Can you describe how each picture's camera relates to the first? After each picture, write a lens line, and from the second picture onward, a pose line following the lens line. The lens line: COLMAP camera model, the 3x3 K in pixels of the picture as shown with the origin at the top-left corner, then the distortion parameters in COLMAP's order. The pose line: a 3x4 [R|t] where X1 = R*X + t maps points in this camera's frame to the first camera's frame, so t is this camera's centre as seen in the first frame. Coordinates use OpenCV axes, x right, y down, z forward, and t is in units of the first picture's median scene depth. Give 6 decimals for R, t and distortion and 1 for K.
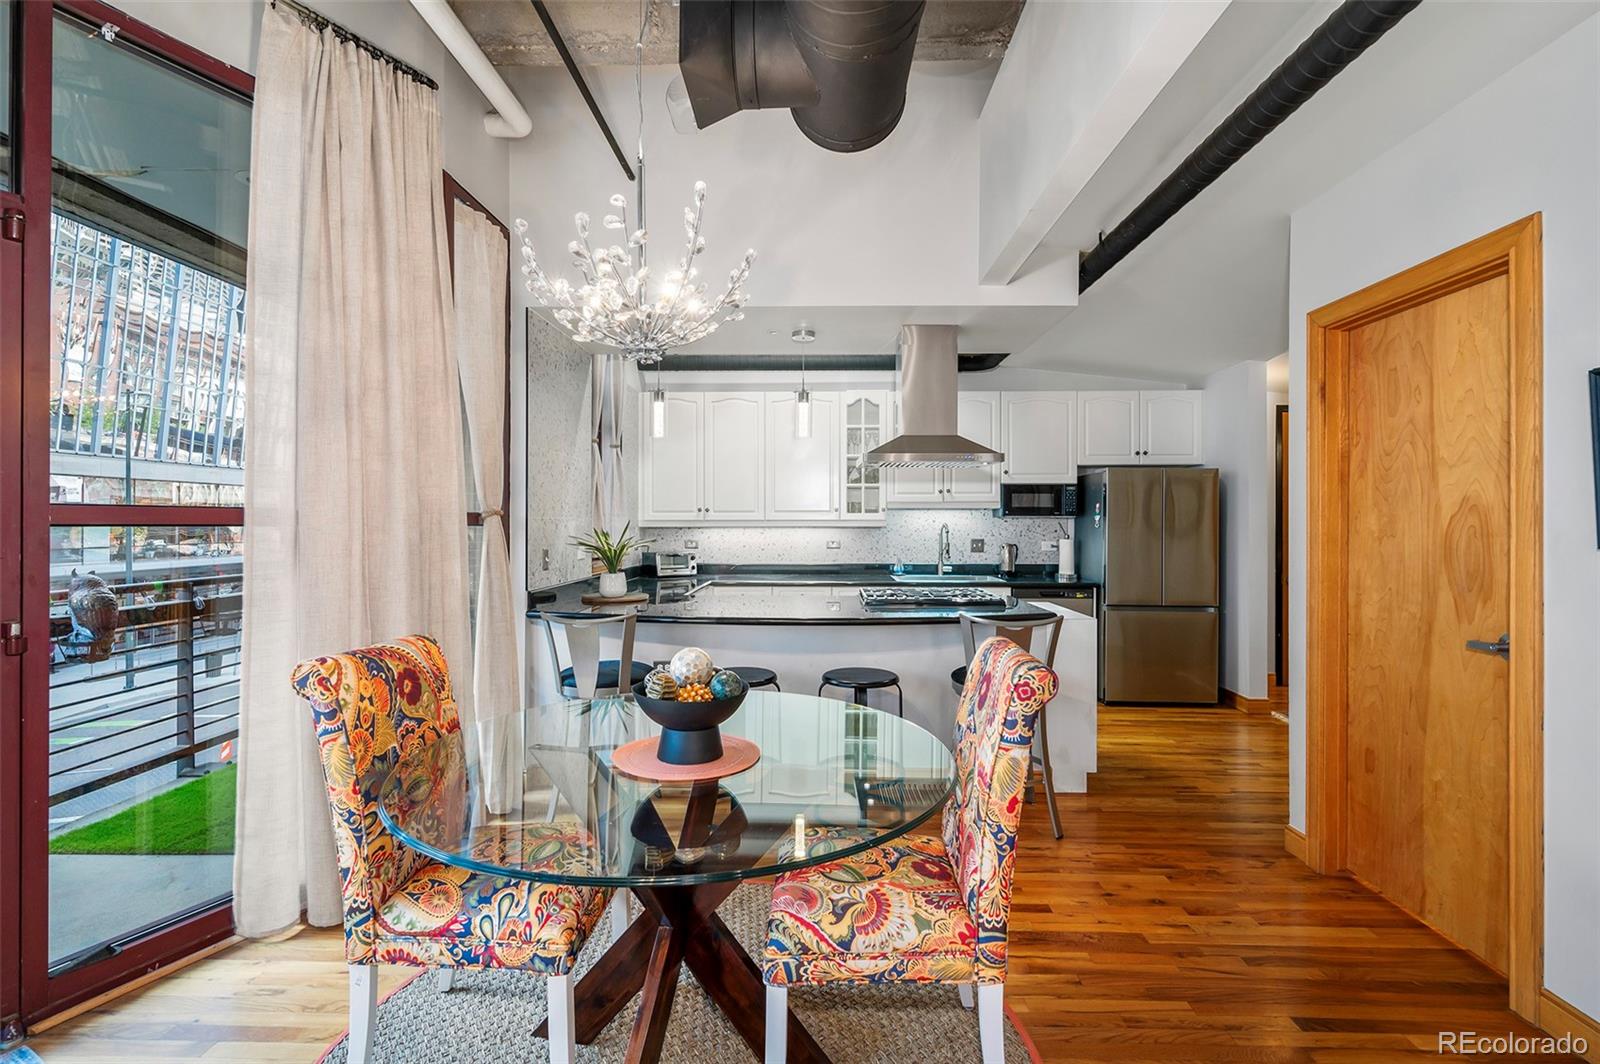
lens RADIAL K [[750.7, 0, 797.2], [0, 750.7, 520.5], [0, 0, 1]] dist [0.001045, -0.000053]
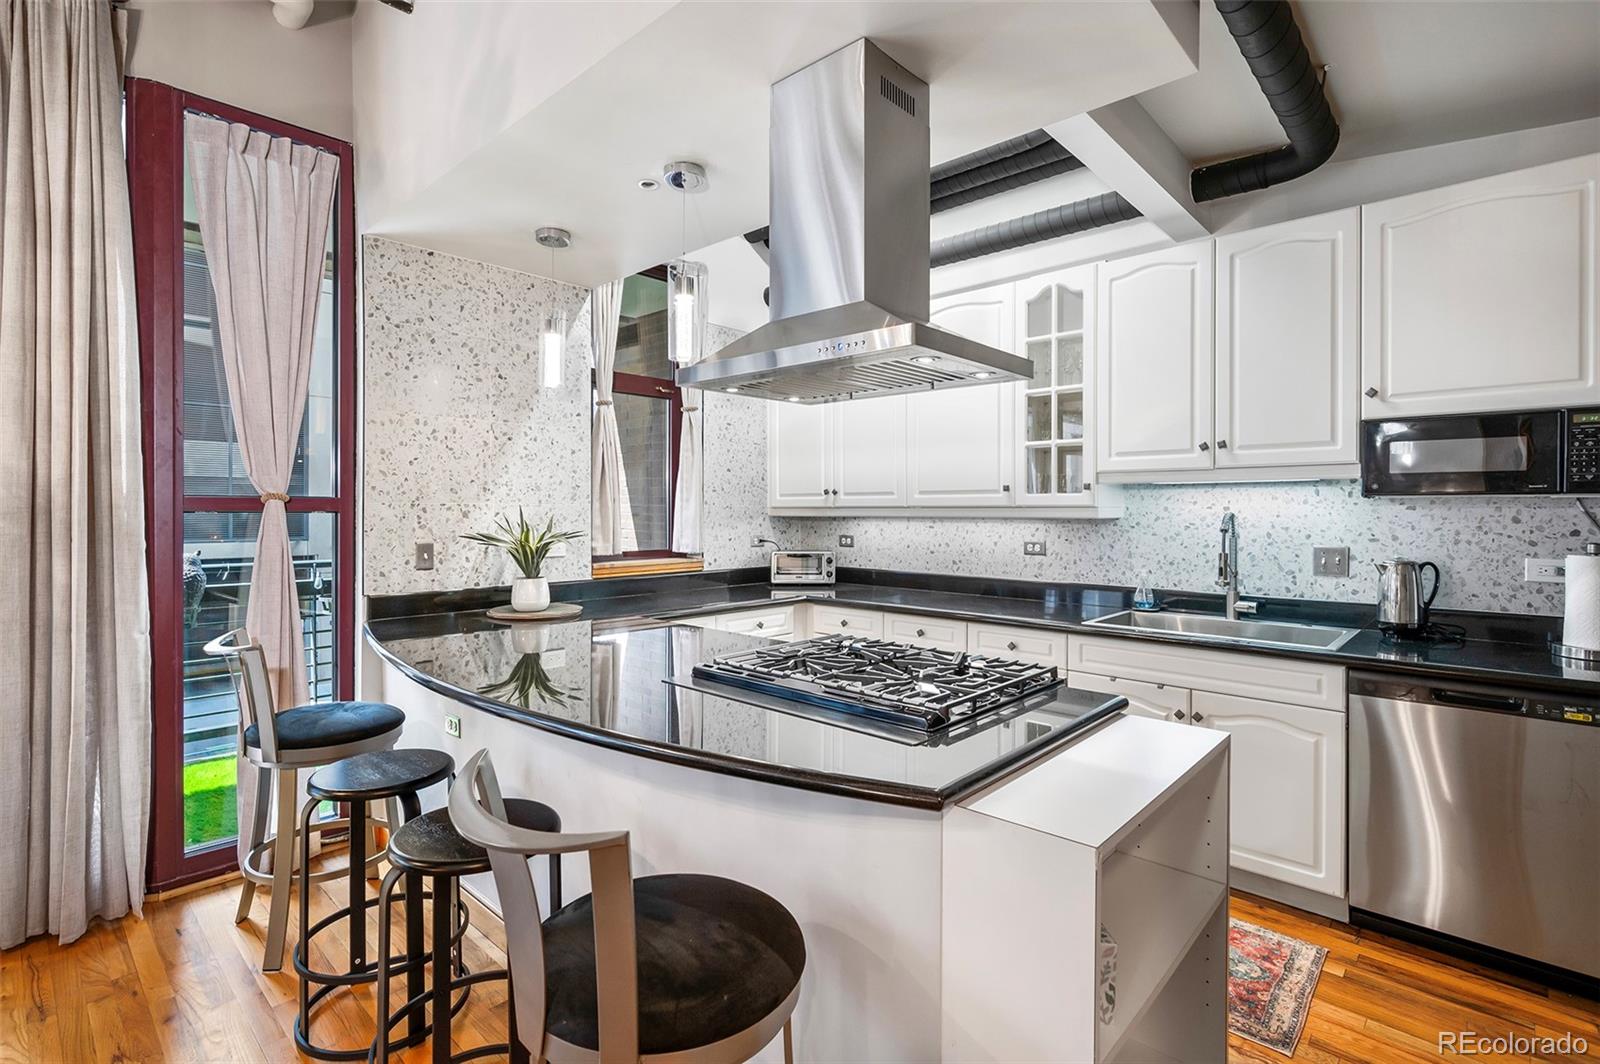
lens RADIAL K [[750.7, 0, 794.4], [0, 750.7, 522.3], [0, 0, 1]] dist [0.001045, -0.000053]
pose [[0.755895, 0.011296, -0.654596, 0.299094], [-0.005260, 0.999924, 0.011181, 0.006204], [0.654672, -0.005008, 0.755896, 0.442395]]
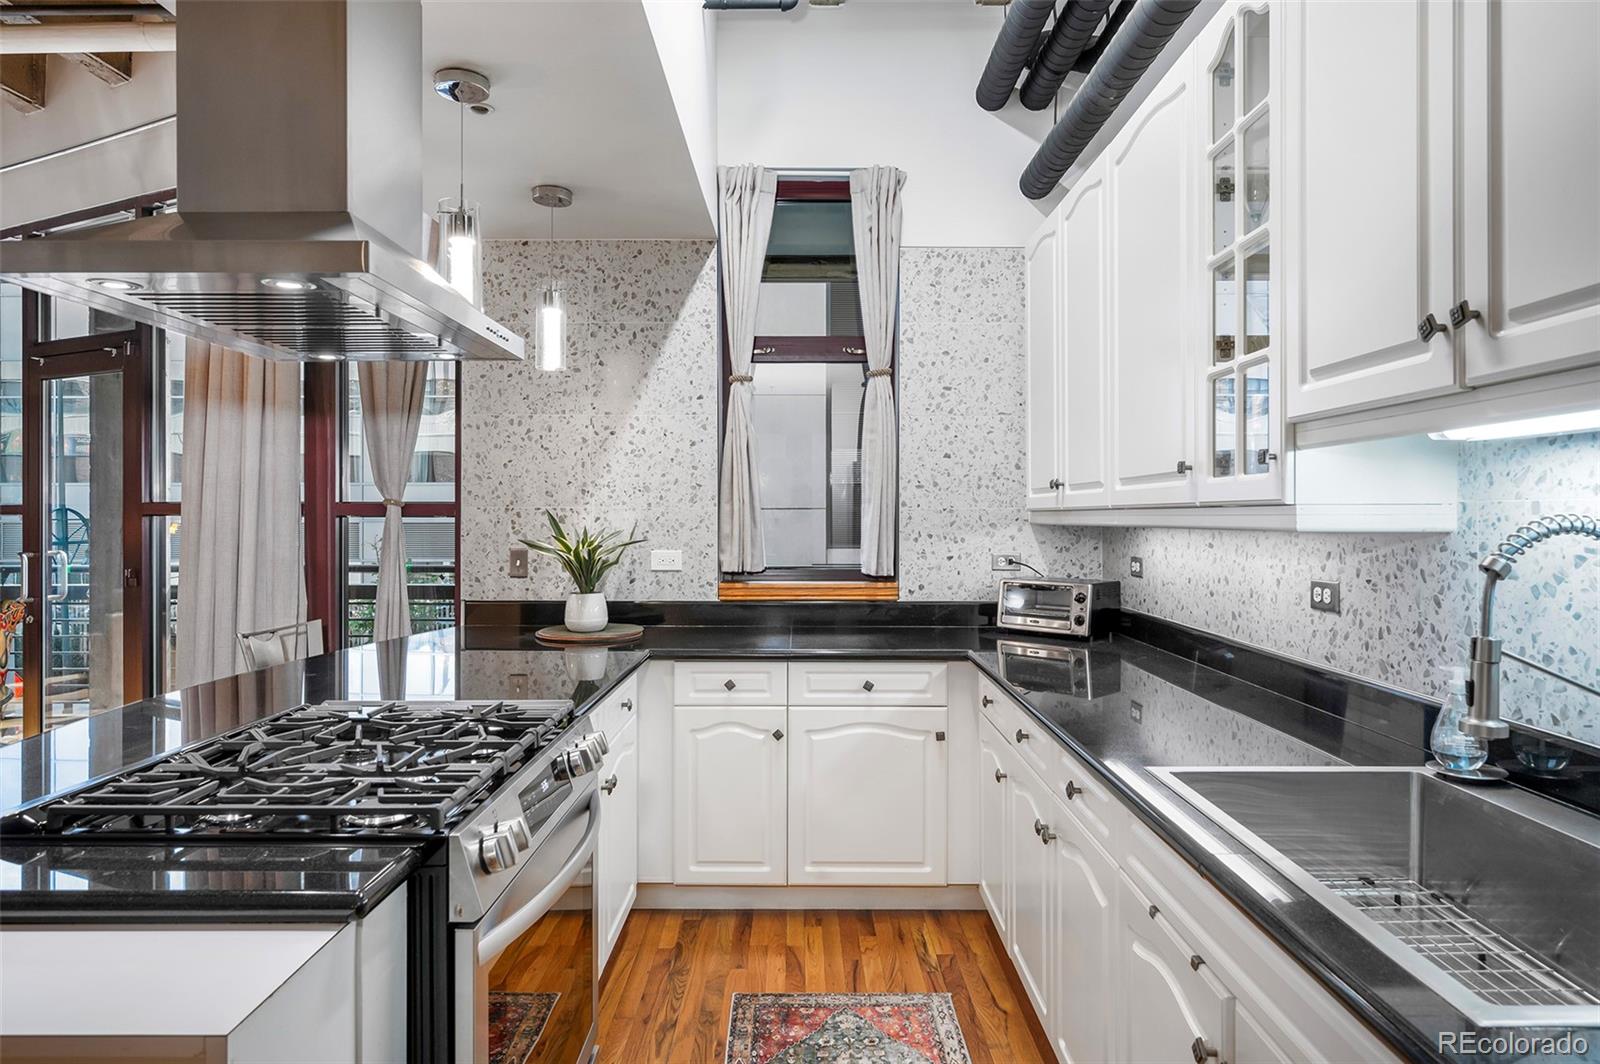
lens RADIAL K [[925.0, 0, 807.1], [0, 925.0, 522.7], [0, 0, 1]] dist [-0.003051, -0.000778]
pose [[0.046870, 0.007864, -0.998870, 0.378202], [-0.006037, 0.999953, 0.007589, 0.004382], [0.998883, 0.005675, 0.046915, 0.818491]]
